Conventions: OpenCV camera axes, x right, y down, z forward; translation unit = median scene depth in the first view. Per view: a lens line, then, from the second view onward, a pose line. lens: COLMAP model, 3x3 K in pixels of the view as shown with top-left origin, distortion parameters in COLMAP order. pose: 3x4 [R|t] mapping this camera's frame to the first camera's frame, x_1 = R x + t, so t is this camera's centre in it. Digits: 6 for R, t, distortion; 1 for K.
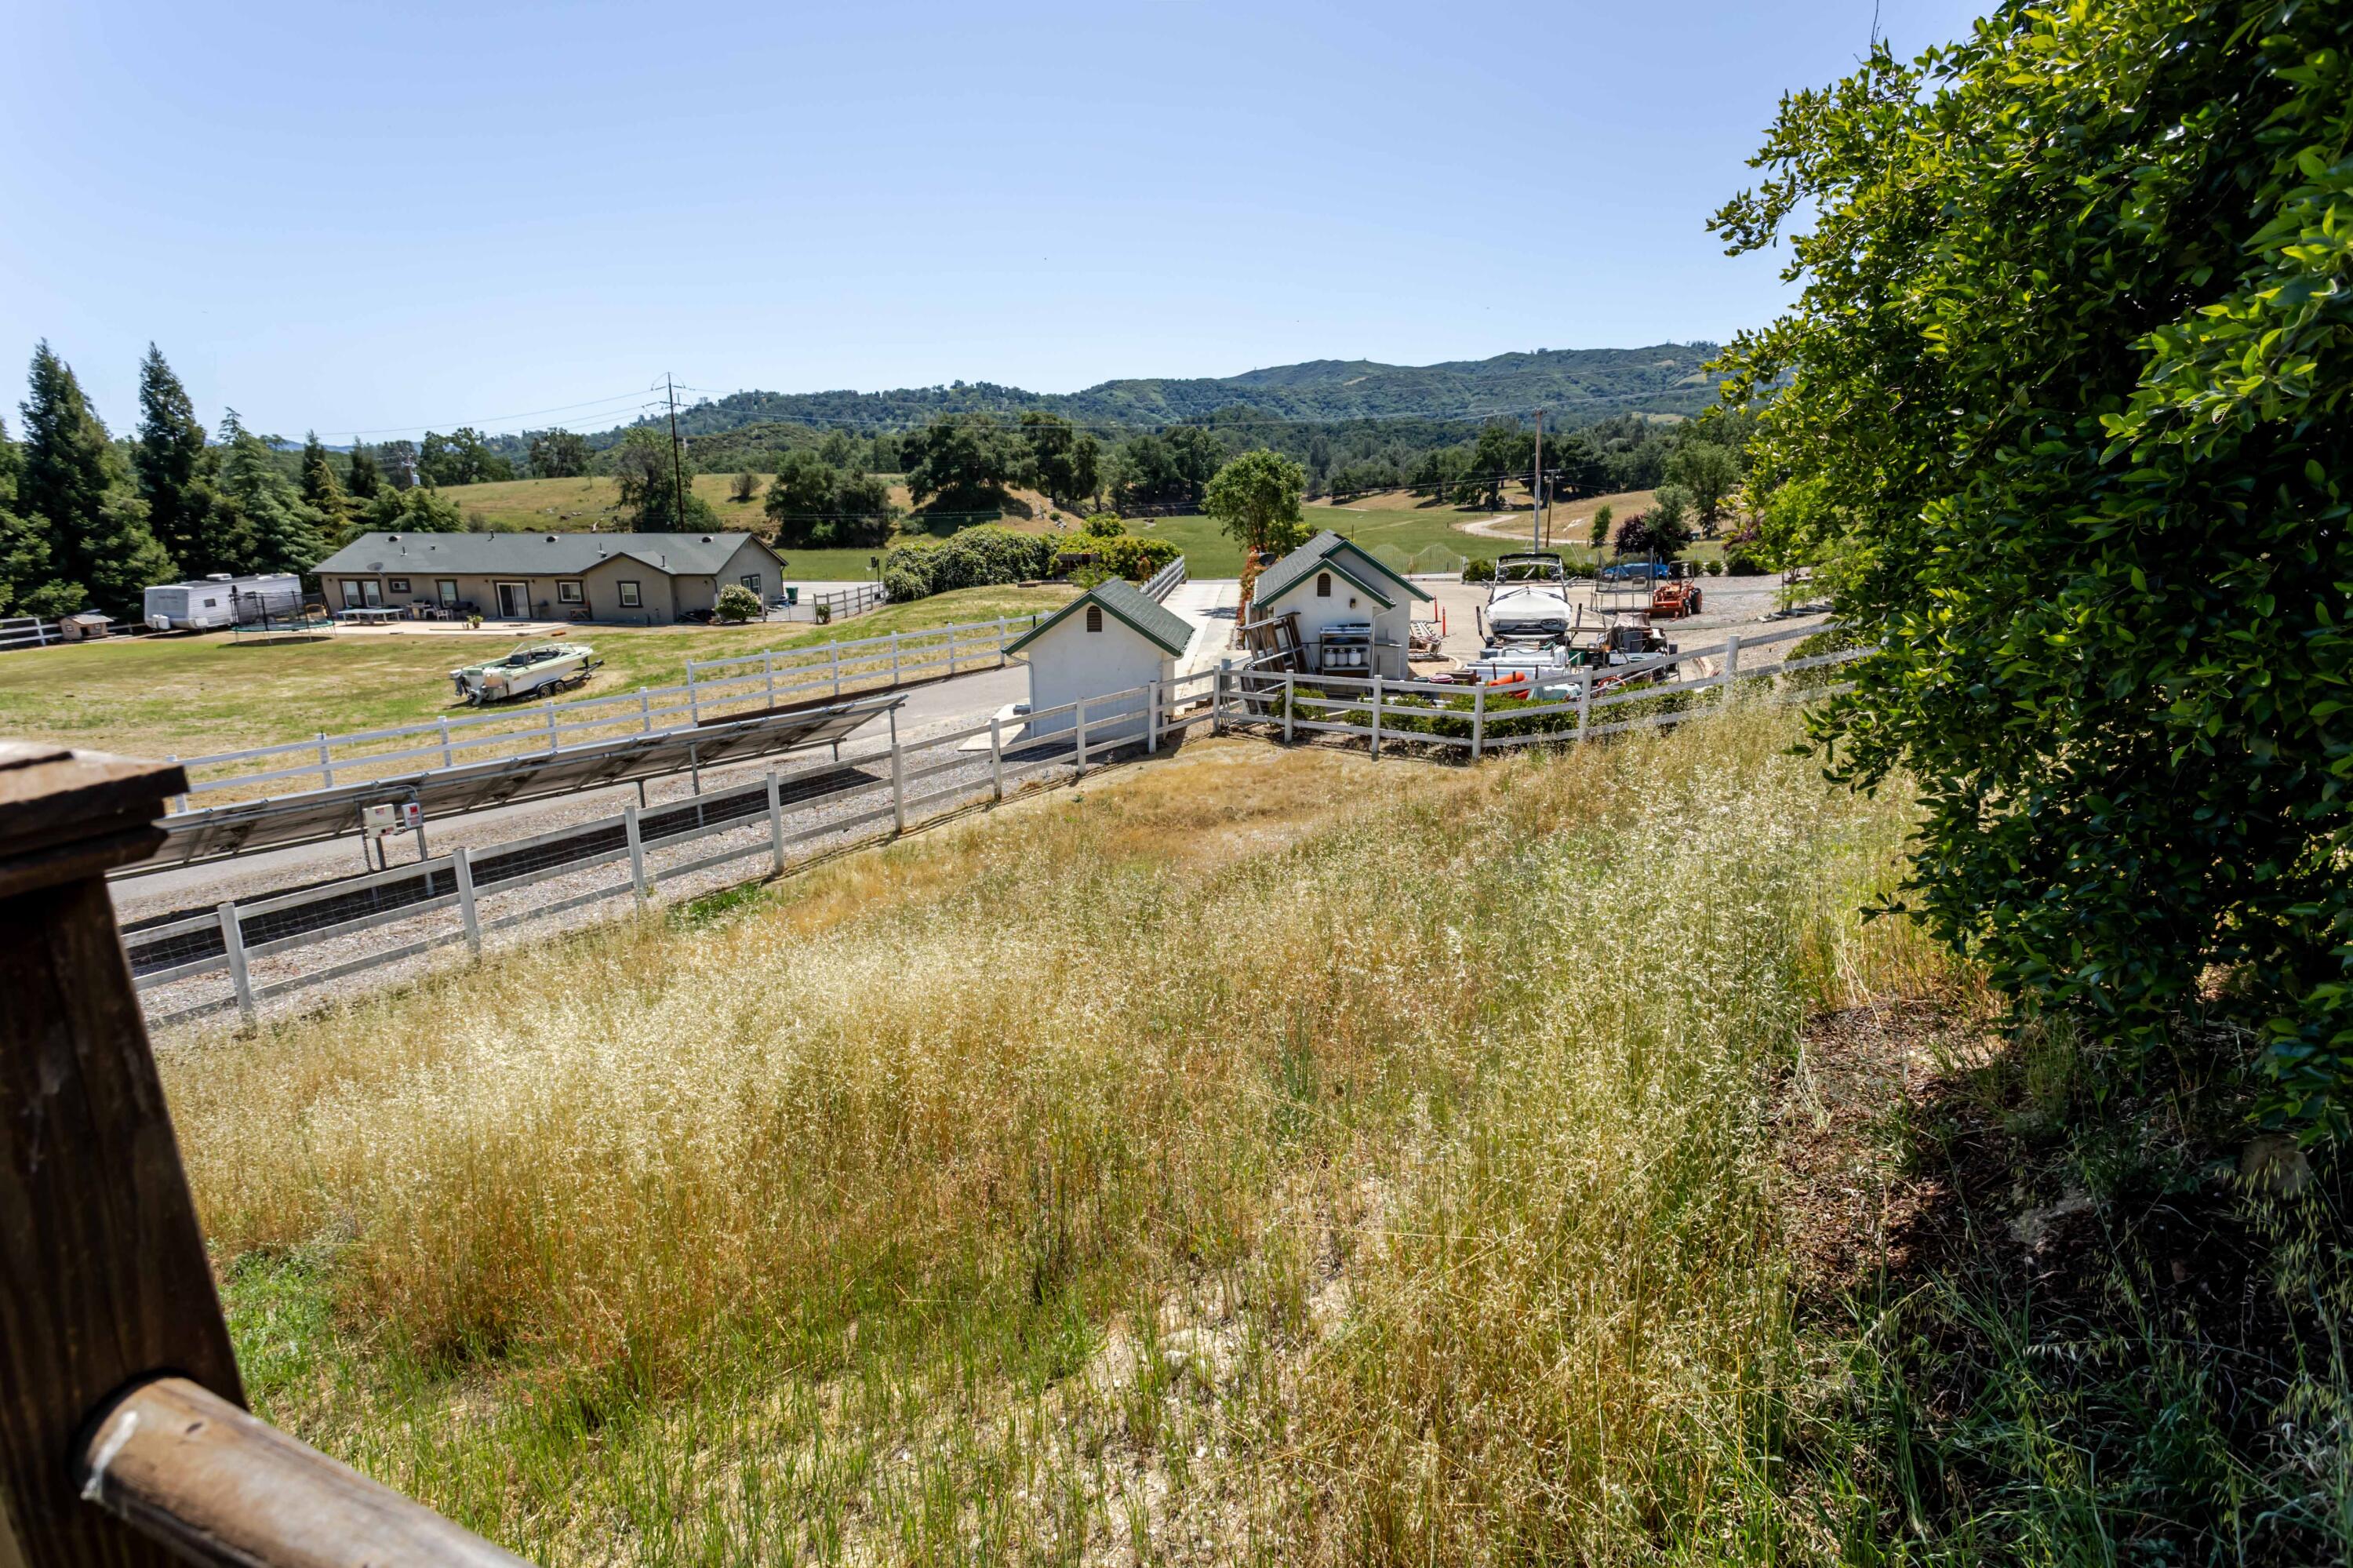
lens RADIAL K [[1135.6, 0, 1175.5], [0, 1135.6, 788.4], [0, 0, 1]] dist [0.001731, -0.001661]
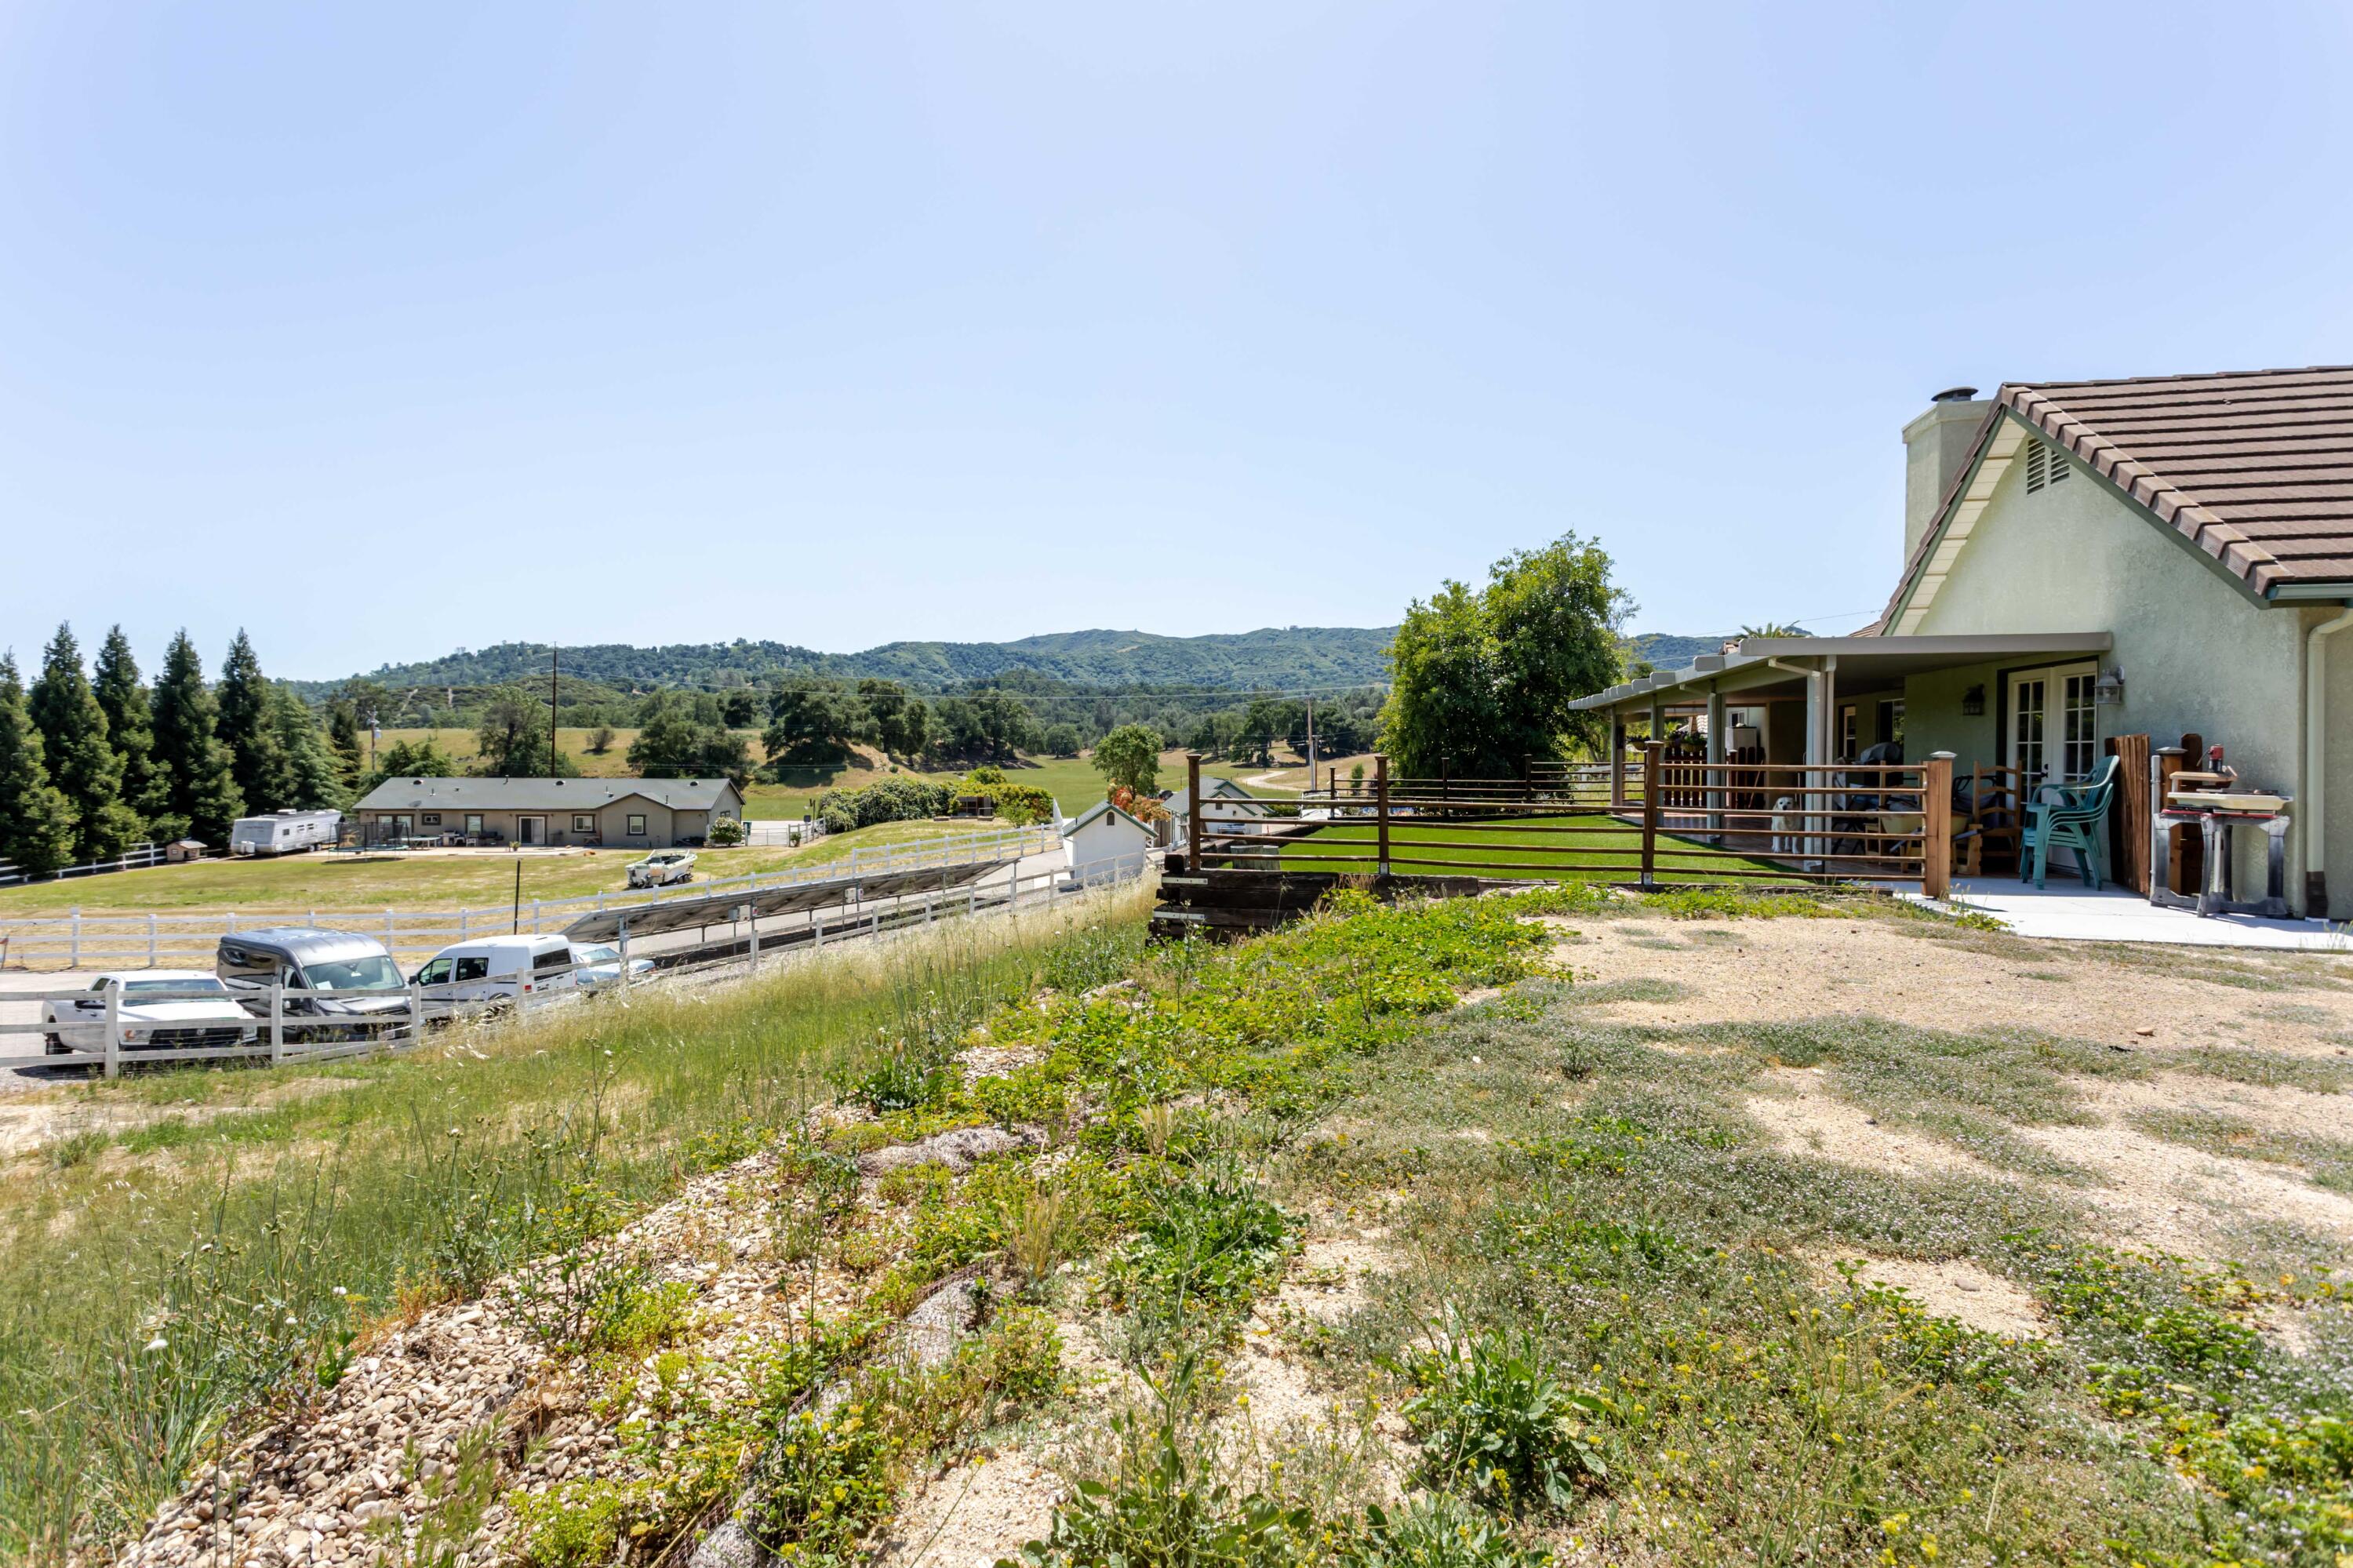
lens RADIAL K [[1135.6, 0, 1174.2], [0, 1135.6, 779.7], [0, 0, 1]] dist [0.001731, -0.001661]
pose [[0.981692, 0.004516, 0.190423, -0.051097], [0.038554, 0.974315, -0.221865, 0.033483], [-0.186534, 0.225145, 0.956303, -0.134710]]
